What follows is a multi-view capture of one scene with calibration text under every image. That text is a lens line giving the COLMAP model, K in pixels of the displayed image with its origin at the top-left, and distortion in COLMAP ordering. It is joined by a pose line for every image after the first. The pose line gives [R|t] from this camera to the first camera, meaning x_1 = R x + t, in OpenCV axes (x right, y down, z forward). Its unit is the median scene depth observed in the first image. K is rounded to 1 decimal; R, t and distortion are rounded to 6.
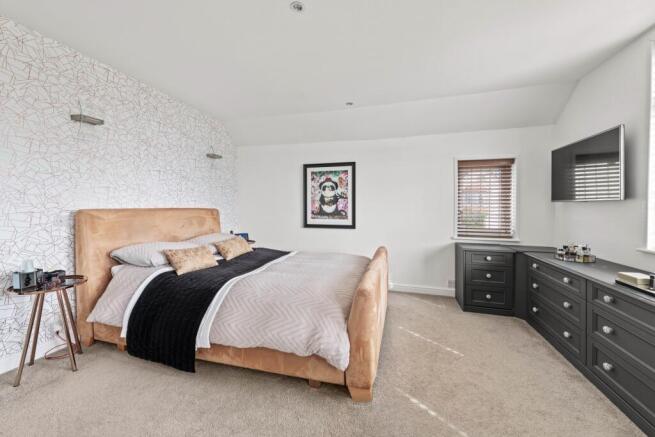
lens RADIAL K [[256.4, 0, 326.4], [0, 256.4, 212.3], [0, 0, 1]] dist [0.004157, 0.000073]
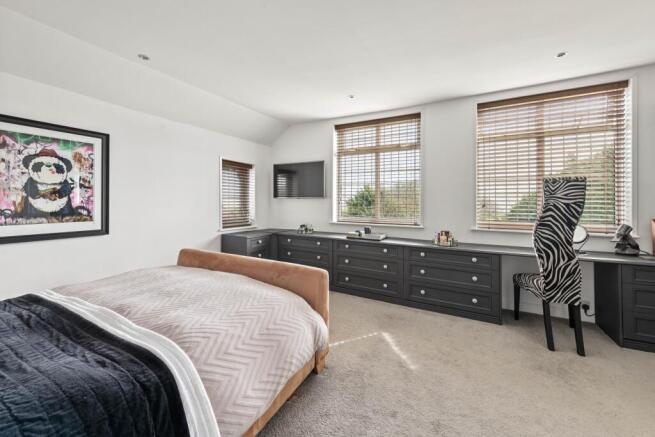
lens RADIAL K [[256.4, 0, 327.9], [0, 256.4, 200.3], [0, 0, 1]] dist [0.004157, 0.000073]
pose [[0.217656, 0.002928, 0.976021, -0.411911], [0.015405, 0.999861, -0.006435, -0.010956], [-0.975904, 0.016436, 0.217581, 0.292547]]
